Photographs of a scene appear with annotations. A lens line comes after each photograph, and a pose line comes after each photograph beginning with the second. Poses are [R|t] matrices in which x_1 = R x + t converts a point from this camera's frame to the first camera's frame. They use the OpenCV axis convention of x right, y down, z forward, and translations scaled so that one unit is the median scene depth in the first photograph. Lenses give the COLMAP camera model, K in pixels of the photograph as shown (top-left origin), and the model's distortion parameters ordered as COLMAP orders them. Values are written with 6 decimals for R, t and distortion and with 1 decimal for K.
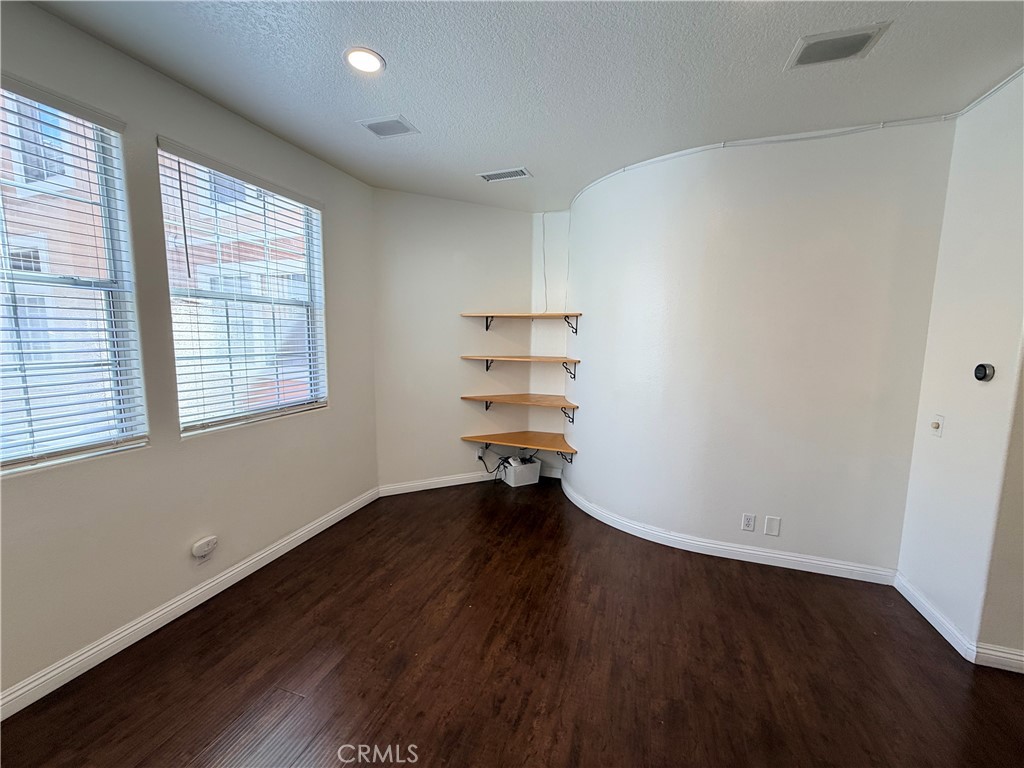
lens RADIAL K [[407.7, 0, 508.7], [0, 407.7, 385.4], [0, 0, 1]] dist [0.002594, -0.000055]
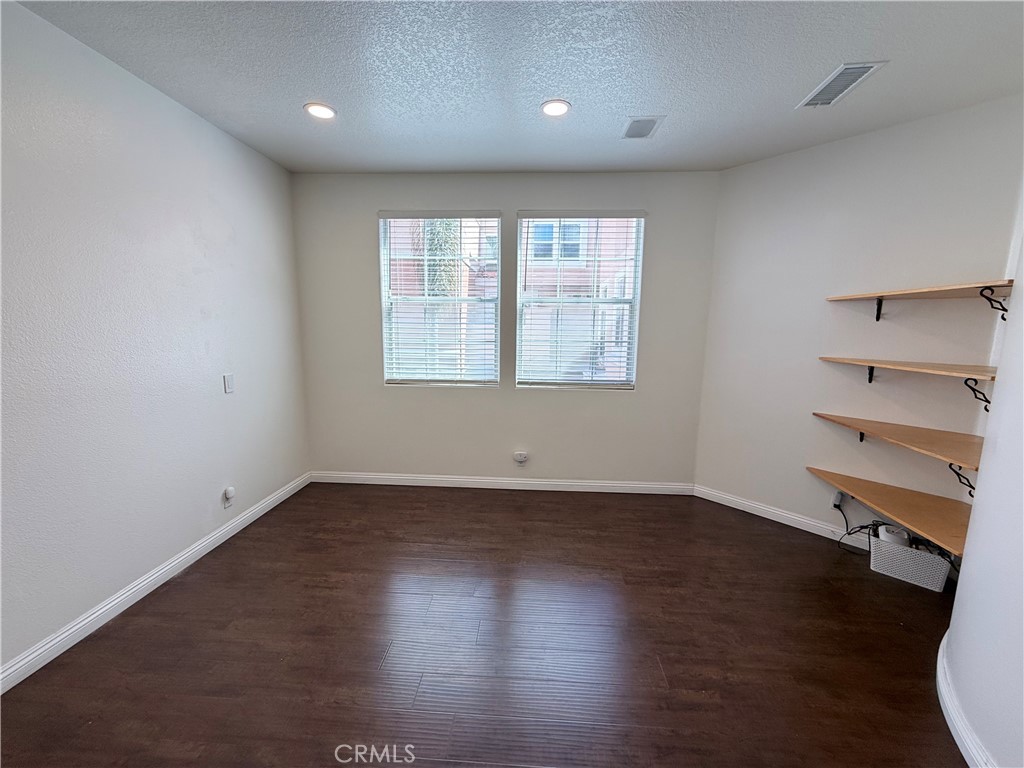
lens RADIAL K [[407.7, 0, 513.8], [0, 407.7, 387.3], [0, 0, 1]] dist [0.002594, -0.000055]
pose [[0.272779, 0.135772, -0.952448, 0.575502], [-0.126616, 0.986447, 0.104356, -0.033554], [0.953709, 0.092129, 0.286273, 0.364175]]
